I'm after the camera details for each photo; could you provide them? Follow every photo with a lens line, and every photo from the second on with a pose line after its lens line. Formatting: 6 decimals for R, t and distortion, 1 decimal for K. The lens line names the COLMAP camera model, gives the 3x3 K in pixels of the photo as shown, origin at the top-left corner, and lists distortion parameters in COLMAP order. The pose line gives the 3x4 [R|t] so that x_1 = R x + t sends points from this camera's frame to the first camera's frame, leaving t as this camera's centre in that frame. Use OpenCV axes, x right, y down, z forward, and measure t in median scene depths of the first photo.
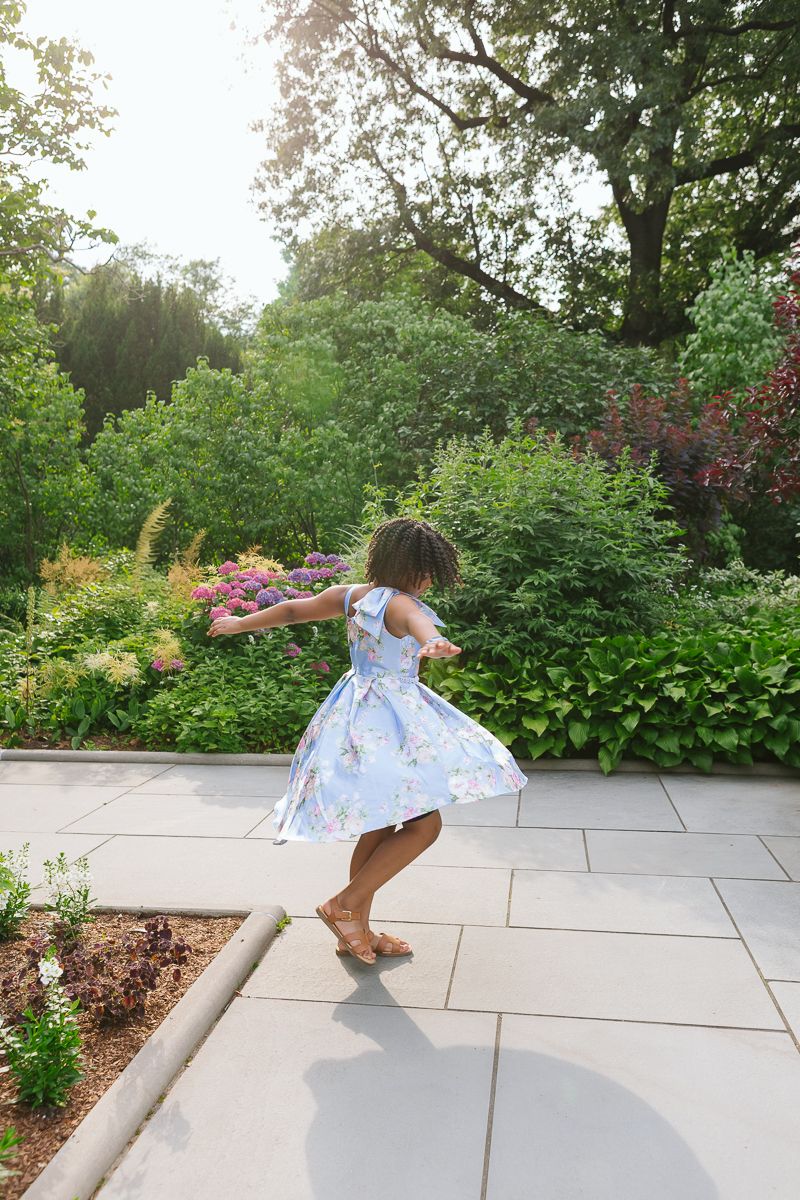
lens RADIAL K [[958.7, 0, 400.0], [0, 958.7, 600.0], [0, 0, 1]] dist [0.011654, -0.004913]
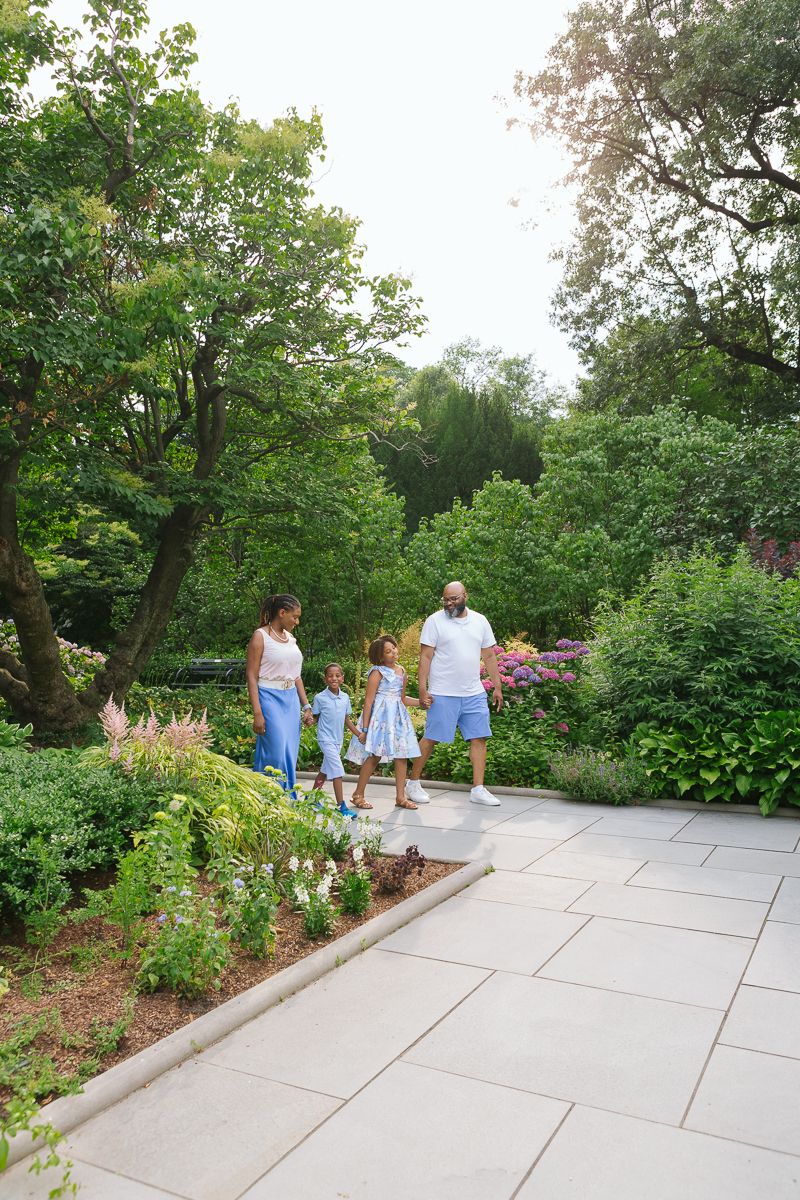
lens RADIAL K [[958.7, 0, 400.0], [0, 958.7, 600.0], [0, 0, 1]] dist [0.011654, -0.004913]
pose [[0.946377, -0.001261, -0.323061, 0.086615], [-0.022038, 0.997411, -0.068453, -0.006136], [0.322311, 0.071902, 0.943899, -0.214278]]
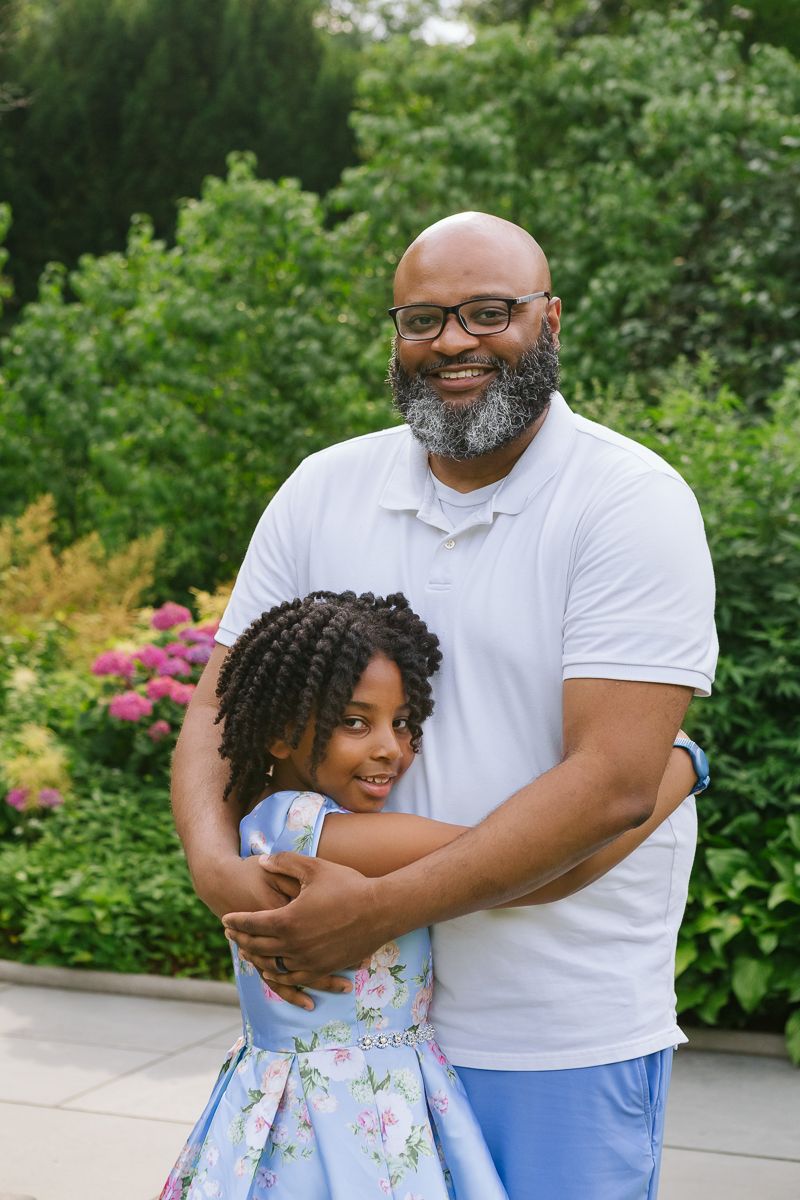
lens RADIAL K [[2354.3, 0, 400.0], [0, 2354.3, 600.0], [0, 0, 1]] dist [-0.033393, -0.194533]
pose [[0.981904, 0.047962, -0.183204, 0.115787], [-0.053653, 0.998215, -0.026233, -0.010892], [0.181619, 0.035588, 0.982725, -0.142074]]
